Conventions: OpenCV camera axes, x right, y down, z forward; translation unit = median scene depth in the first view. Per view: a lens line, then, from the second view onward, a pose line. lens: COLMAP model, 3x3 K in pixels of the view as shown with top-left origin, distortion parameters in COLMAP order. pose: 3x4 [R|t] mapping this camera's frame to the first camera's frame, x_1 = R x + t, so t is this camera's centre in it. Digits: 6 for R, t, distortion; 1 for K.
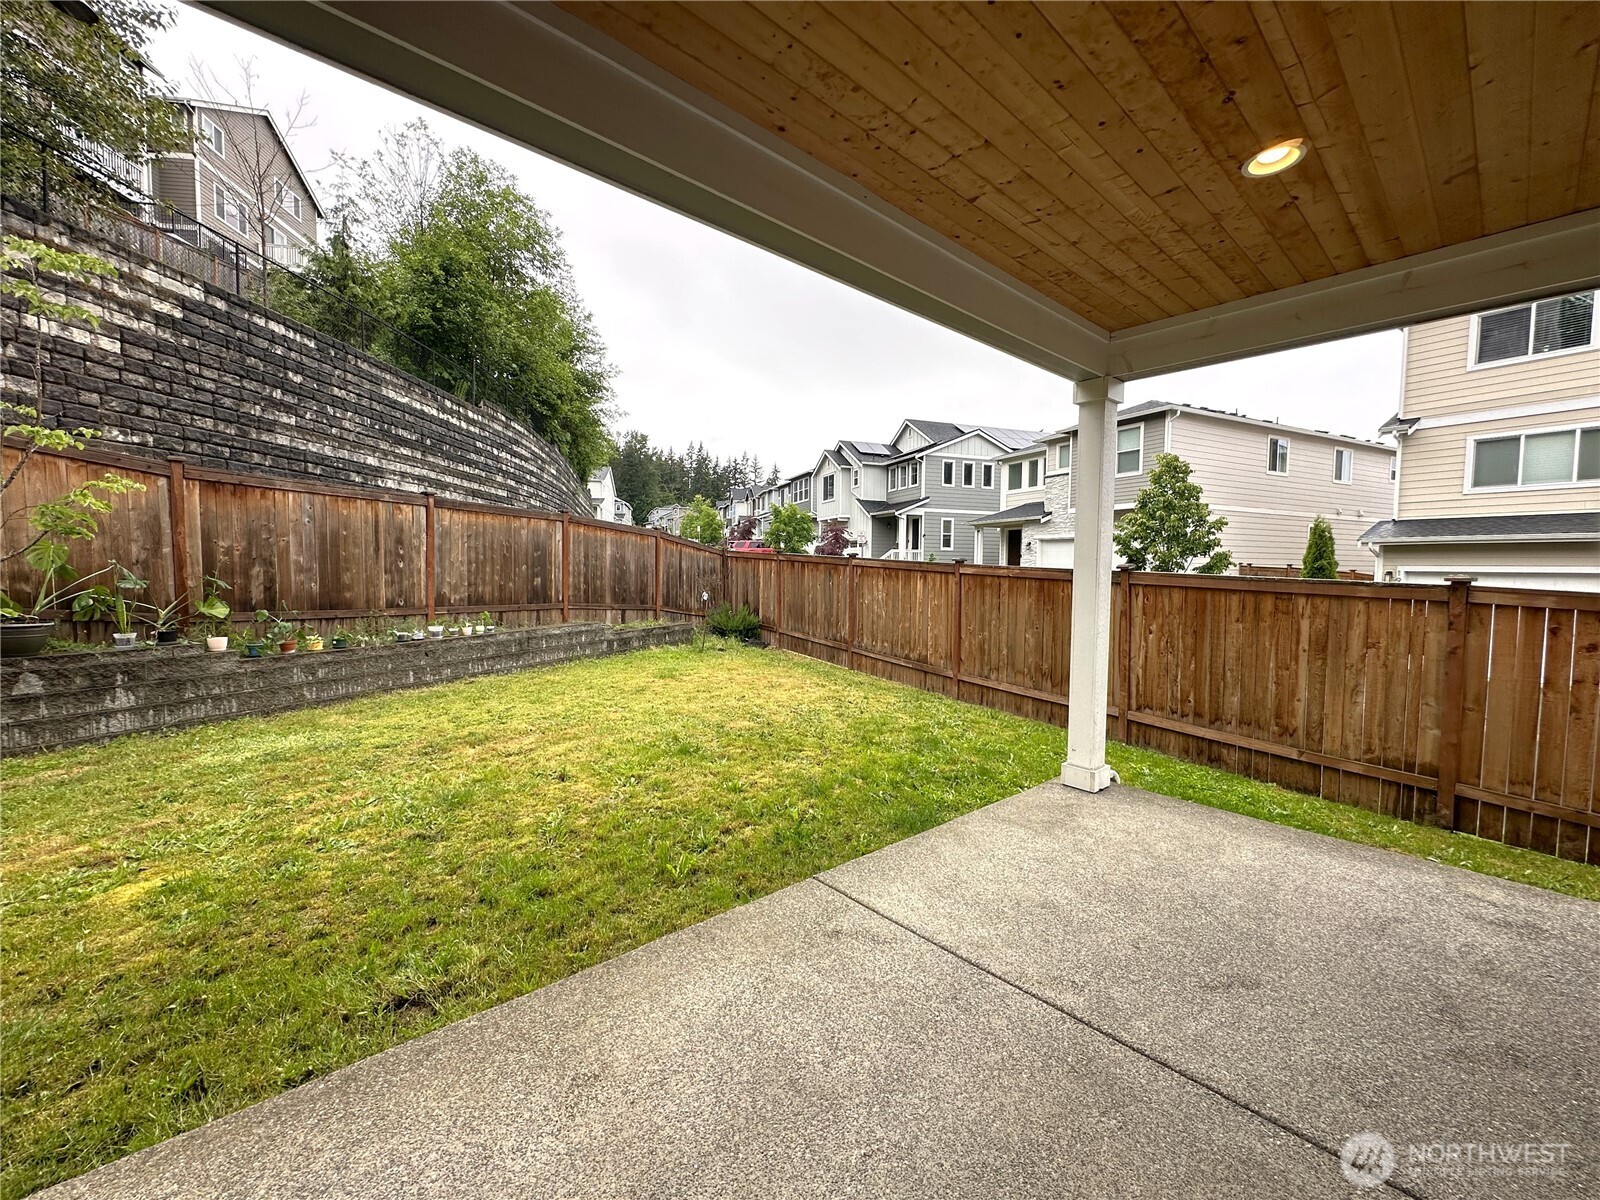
lens RADIAL K [[639.6, 0, 800.0], [0, 639.6, 600.0], [0, 0, 1]] dist [-0.000718, 0.000074]
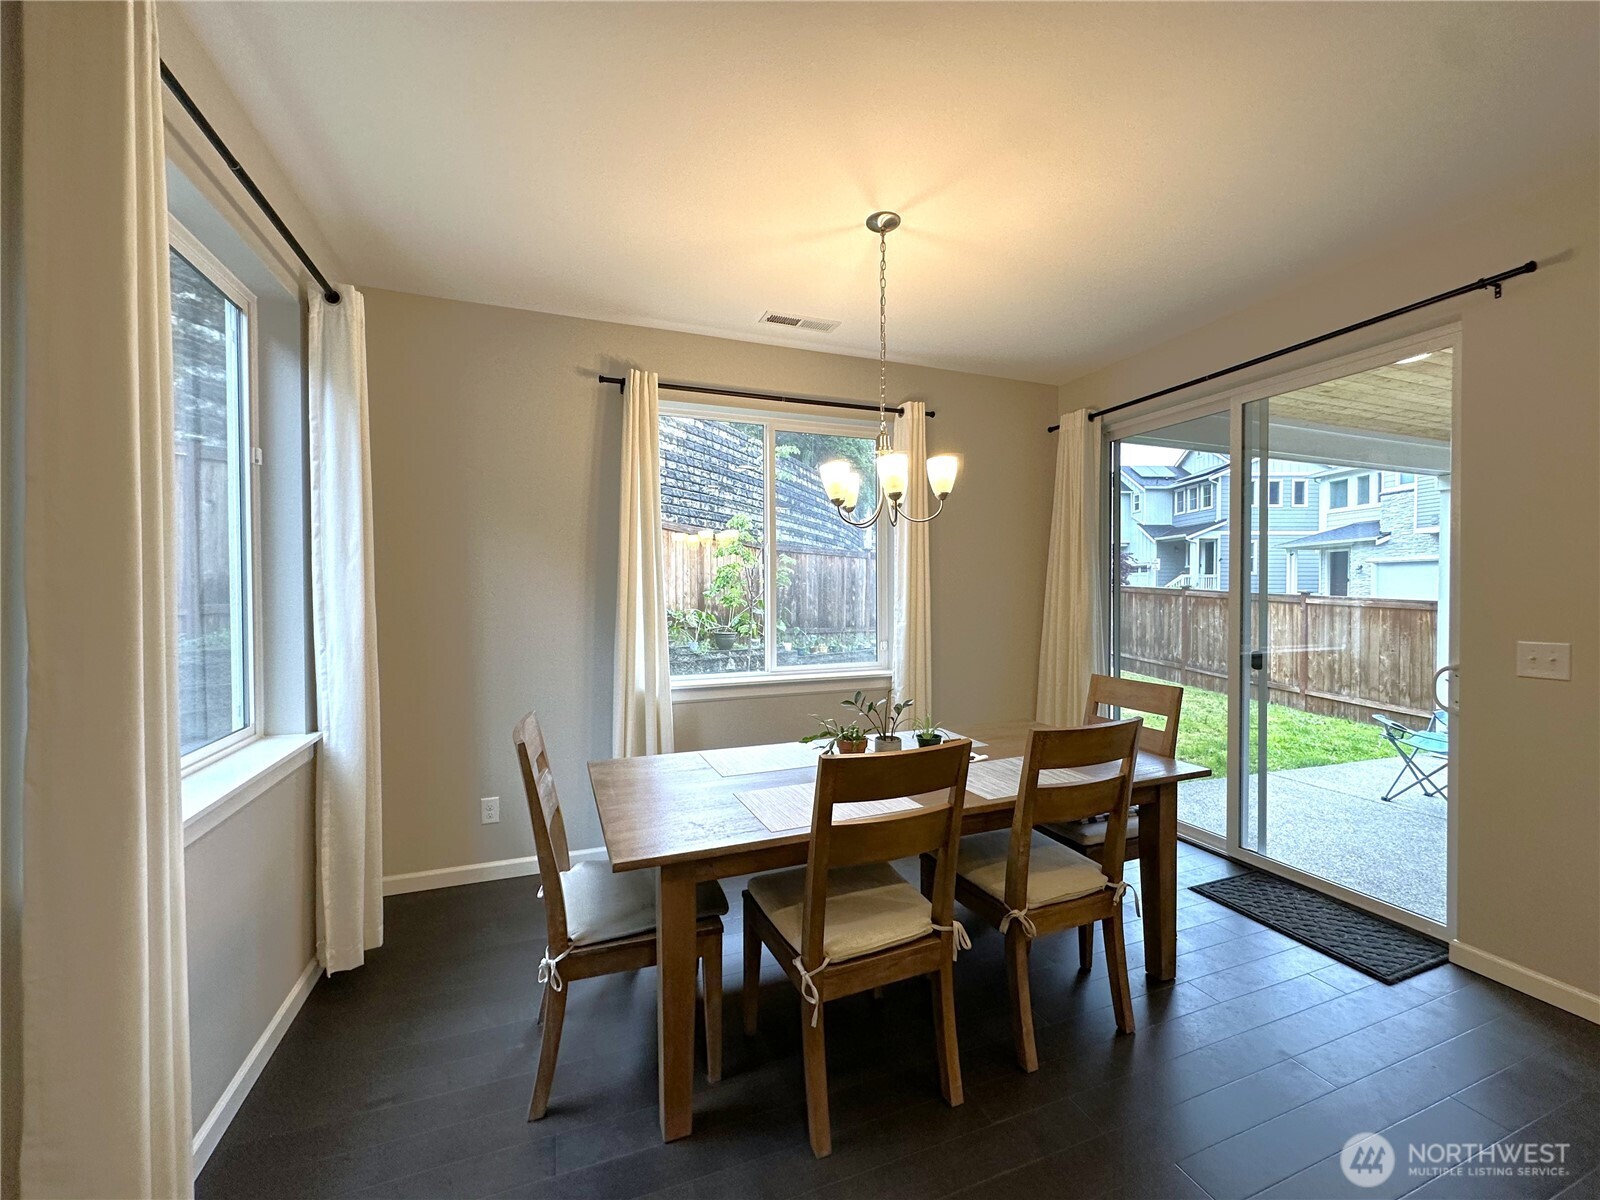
lens RADIAL K [[639.6, 0, 800.0], [0, 639.6, 600.0], [0, 0, 1]] dist [-0.000718, 0.000074]
pose [[0.934497, -0.003080, -0.355957, -0.102204], [-0.010824, 0.999254, -0.037062, 0.002900], [0.355806, 0.038488, 0.933767, -0.216903]]
